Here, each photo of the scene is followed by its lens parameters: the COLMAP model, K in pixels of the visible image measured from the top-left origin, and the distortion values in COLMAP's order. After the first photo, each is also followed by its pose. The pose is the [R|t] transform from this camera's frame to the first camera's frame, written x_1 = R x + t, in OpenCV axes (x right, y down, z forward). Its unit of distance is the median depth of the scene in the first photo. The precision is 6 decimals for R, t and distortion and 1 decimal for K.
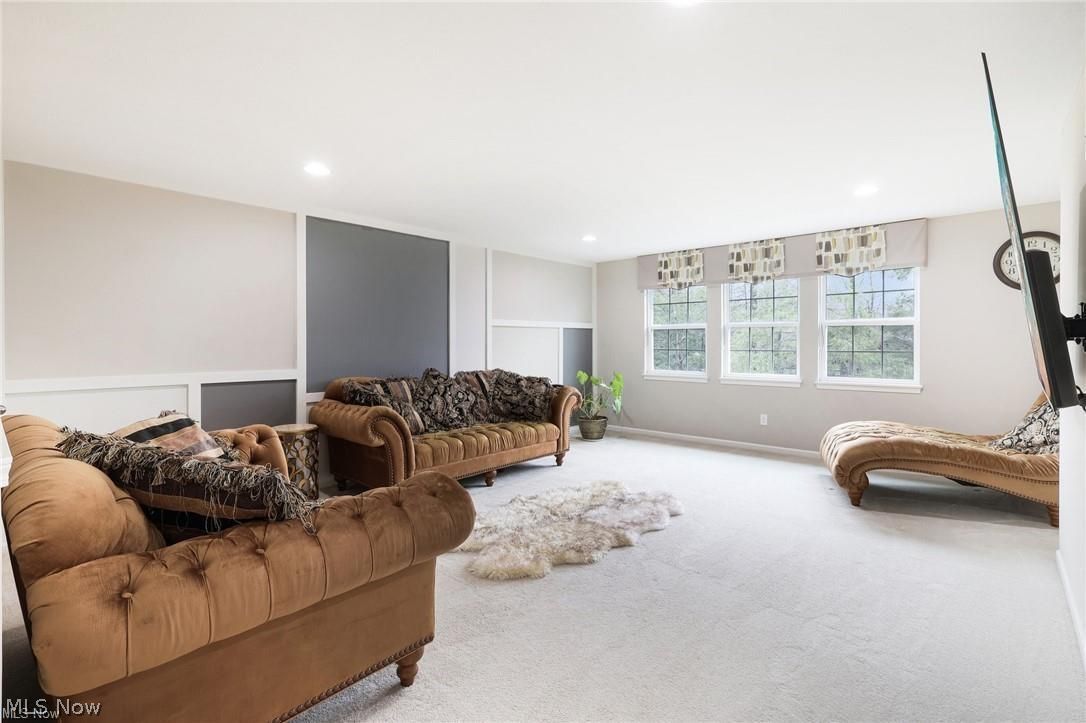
lens RADIAL K [[505.9, 0, 541.5], [0, 505.9, 356.4], [0, 0, 1]] dist [-0.005213, 0.000080]
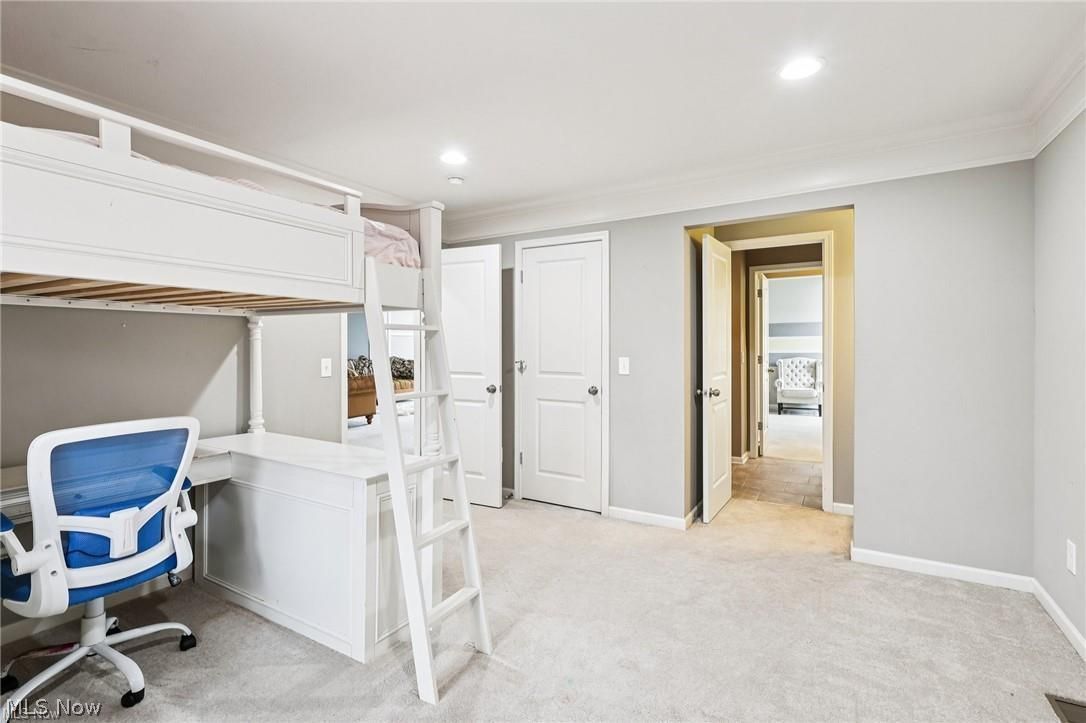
lens RADIAL K [[505.9, 0, 544.1], [0, 505.9, 352.7], [0, 0, 1]] dist [-0.005213, 0.000080]
pose [[0.981266, 0.001514, 0.192650, 0.128342], [0.000472, 0.999947, -0.010262, 0.032710], [-0.192655, 0.010161, 0.981214, -1.248557]]
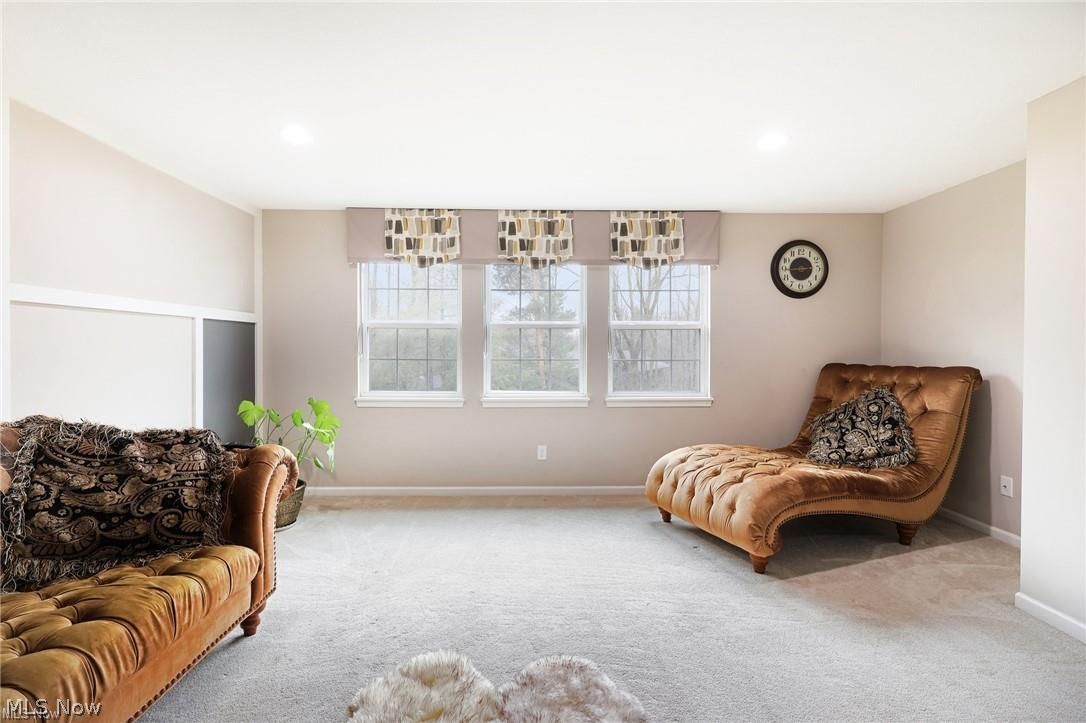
lens RADIAL K [[505.9, 0, 548.7], [0, 505.9, 354.2], [0, 0, 1]] dist [-0.005213, 0.000080]
pose [[0.721303, -0.002866, 0.692614, -0.076219], [0.014900, 0.999824, -0.011381, -0.012003], [-0.692459, 0.018529, 0.721219, 0.507752]]
